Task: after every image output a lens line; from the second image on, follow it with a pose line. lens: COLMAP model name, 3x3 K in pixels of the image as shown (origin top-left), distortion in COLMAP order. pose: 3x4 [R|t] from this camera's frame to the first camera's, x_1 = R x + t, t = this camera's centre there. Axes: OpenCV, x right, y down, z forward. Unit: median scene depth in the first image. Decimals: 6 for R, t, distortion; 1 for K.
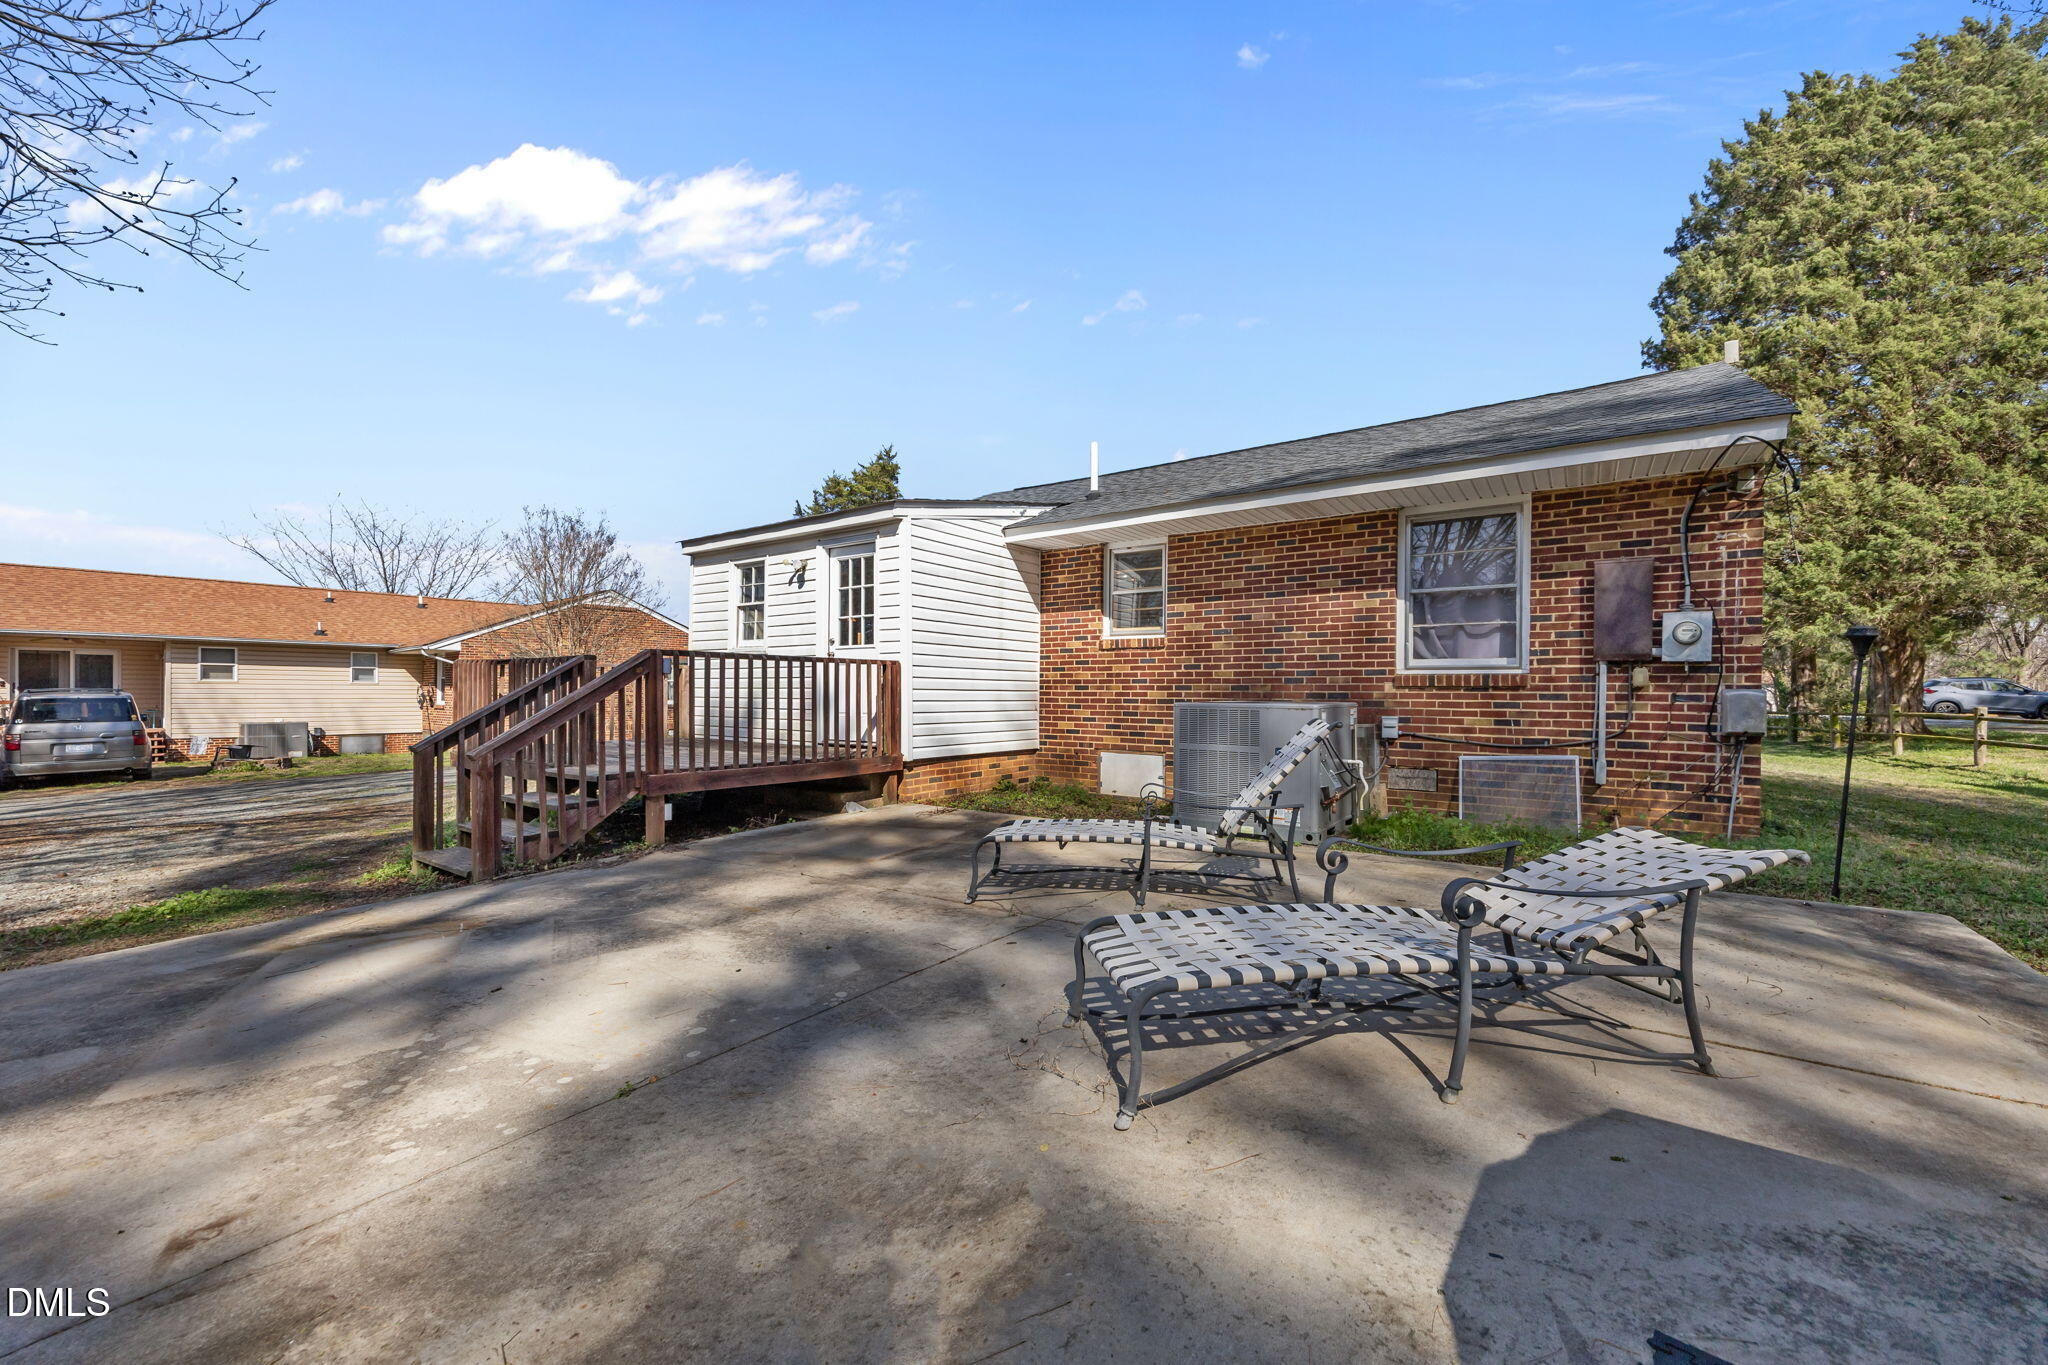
lens RADIAL K [[785.0, 0, 1048.9], [0, 785.0, 700.6], [0, 0, 1]] dist [-0.006059, 0.000446]
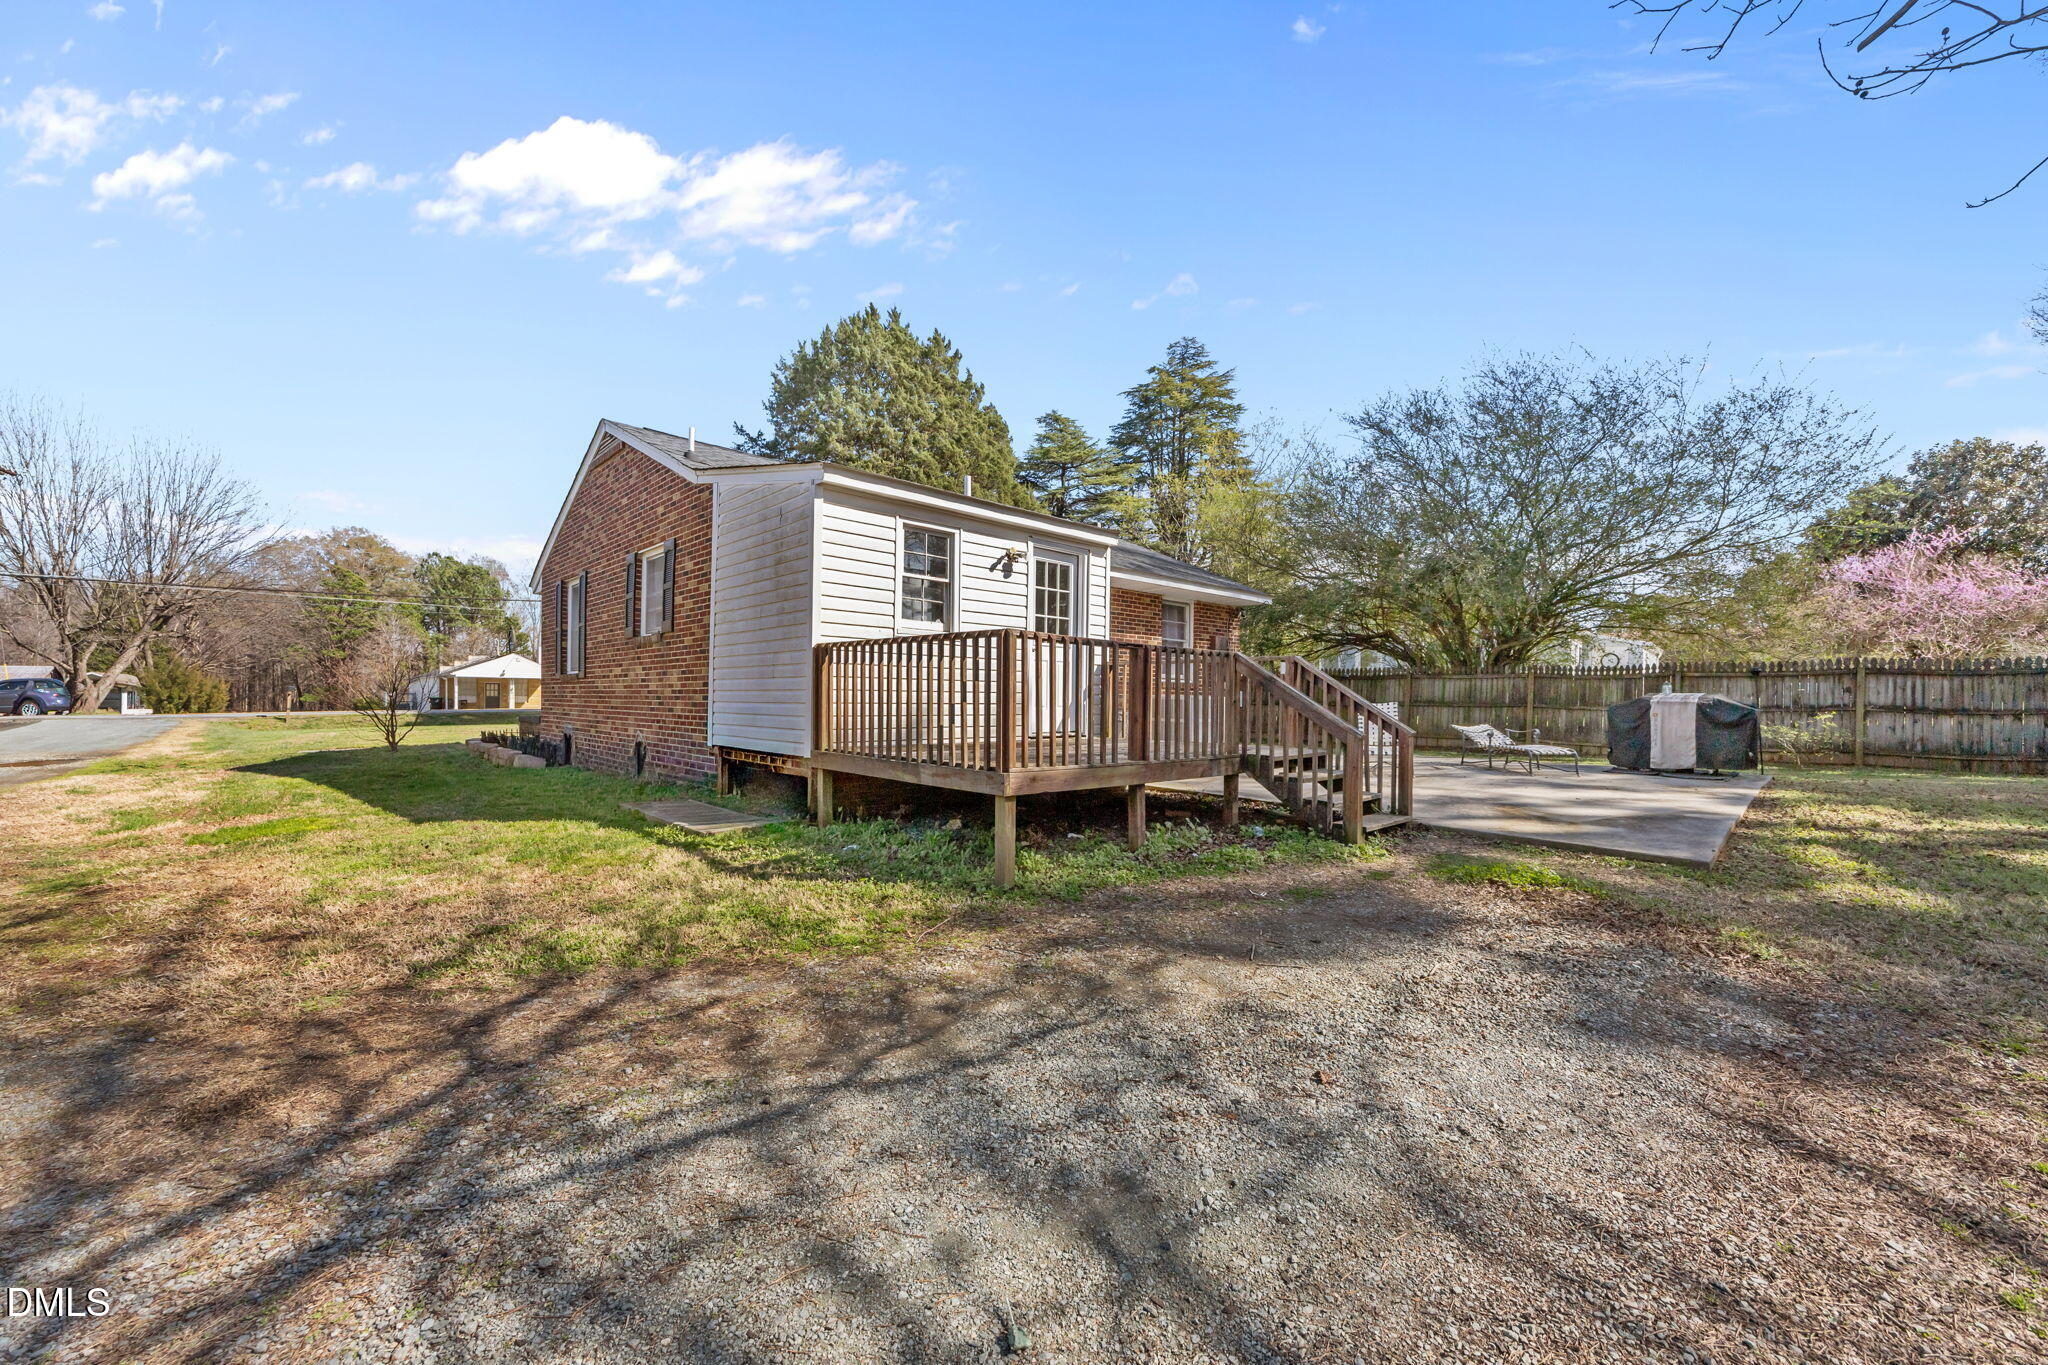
lens RADIAL K [[780.5, 0, 1042.8], [0, 780.5, 692.6], [0, 0, 1]] dist [-0.003276, 0.000406]
pose [[0.187782, -0.000142, 0.982211, -1.199589], [-0.001594, 0.999999, 0.000449, -0.003257], [-0.982210, -0.001650, 0.187781, 0.747003]]
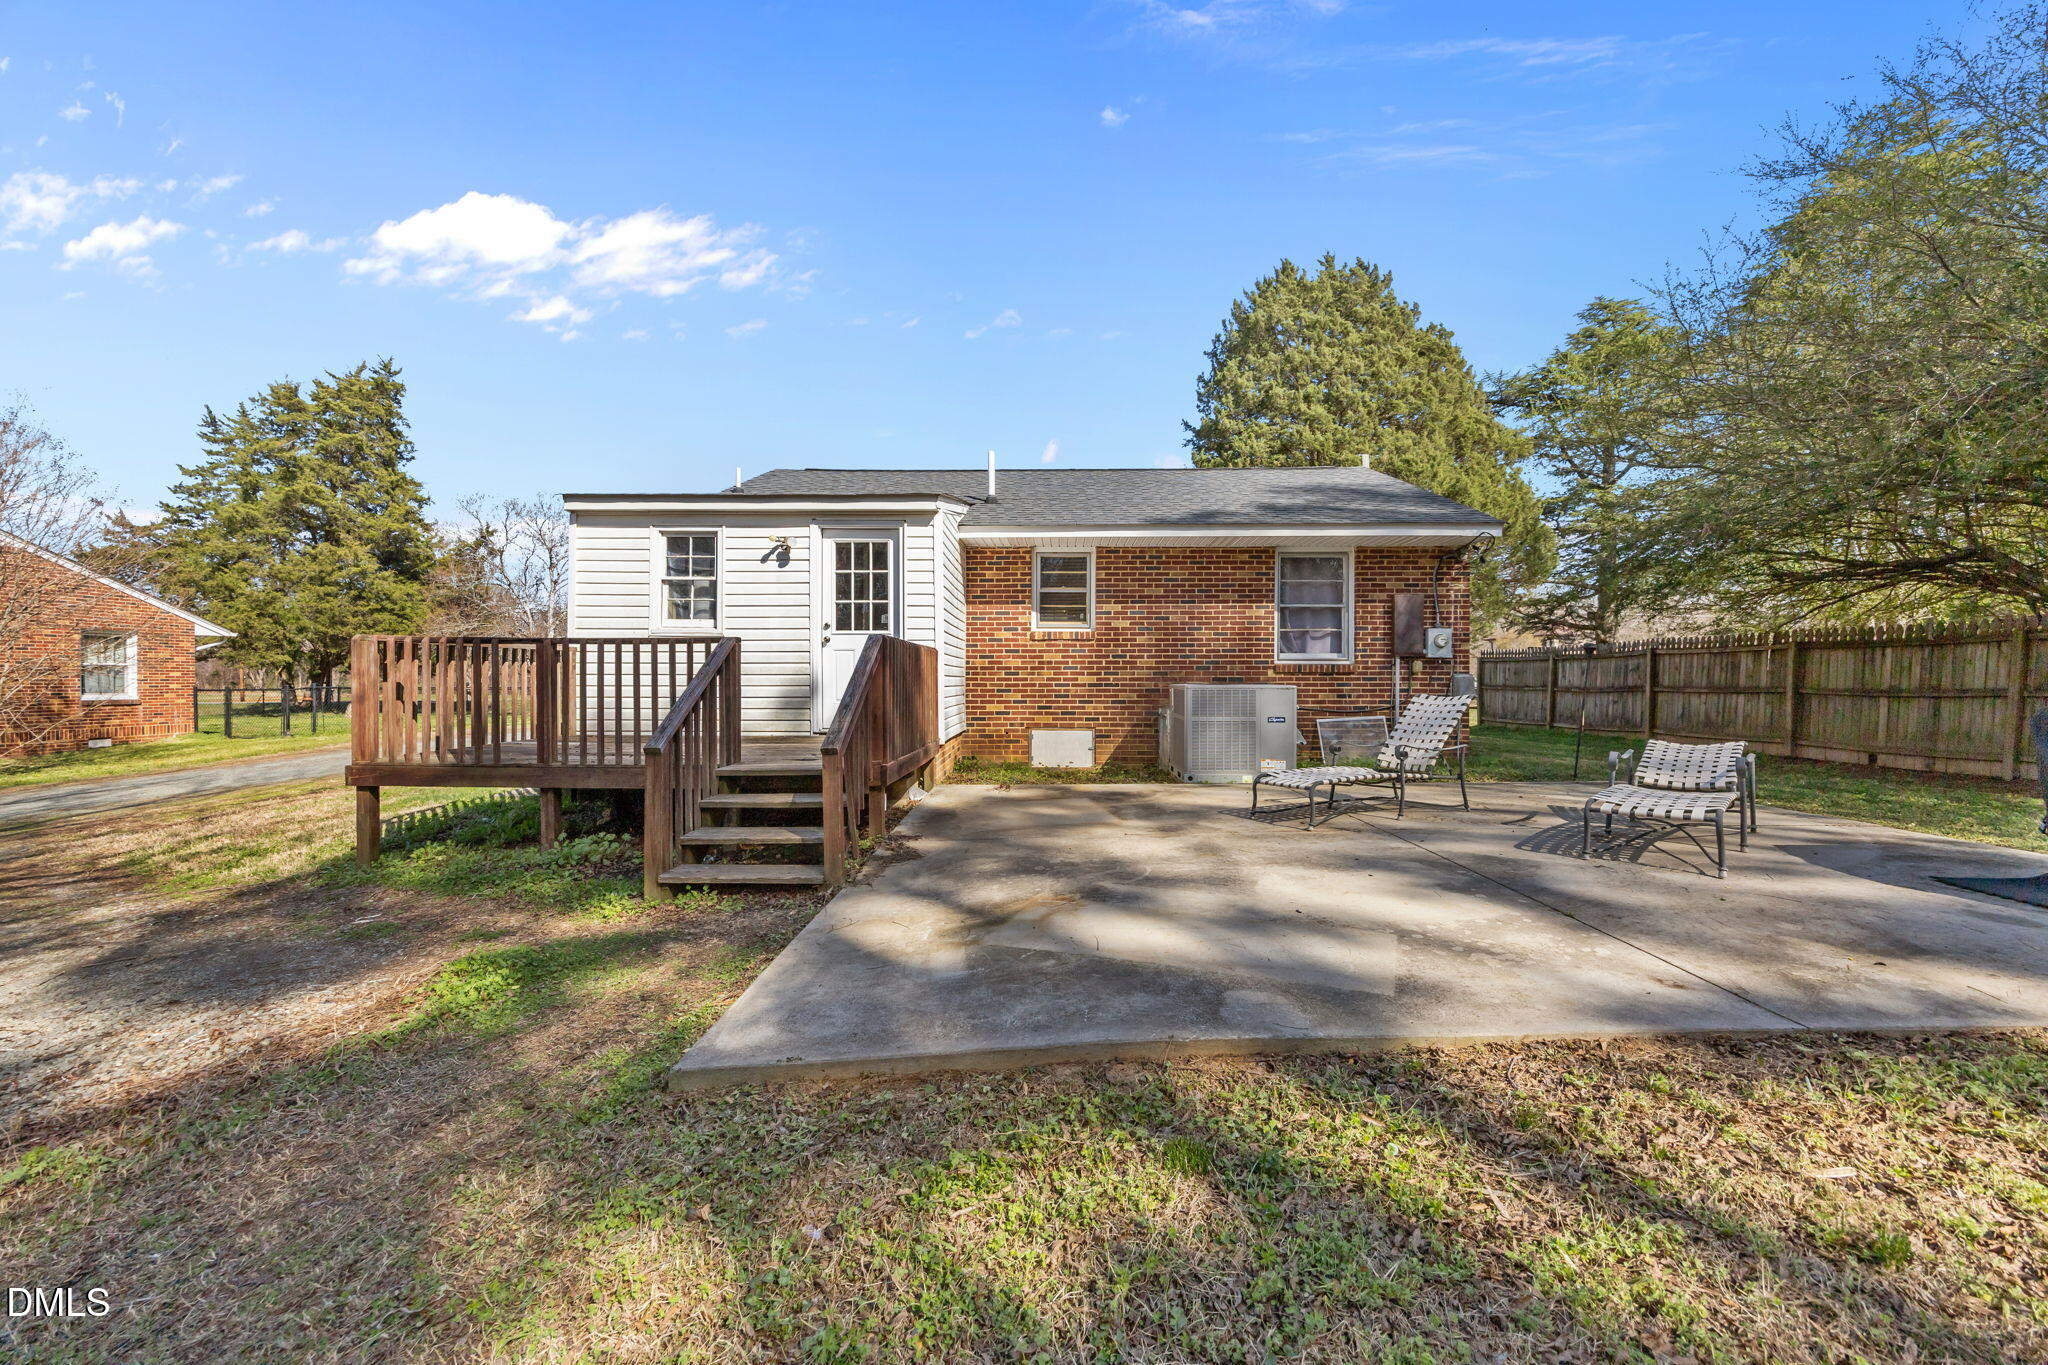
lens RADIAL K [[780.5, 0, 1042.8], [0, 780.5, 692.6], [0, 0, 1]] dist [-0.003276, 0.000406]
pose [[0.827731, -0.015235, 0.560918, -0.560364], [0.010032, 0.999873, 0.012353, -0.002632], [-0.561036, -0.004597, 0.827779, 0.056823]]
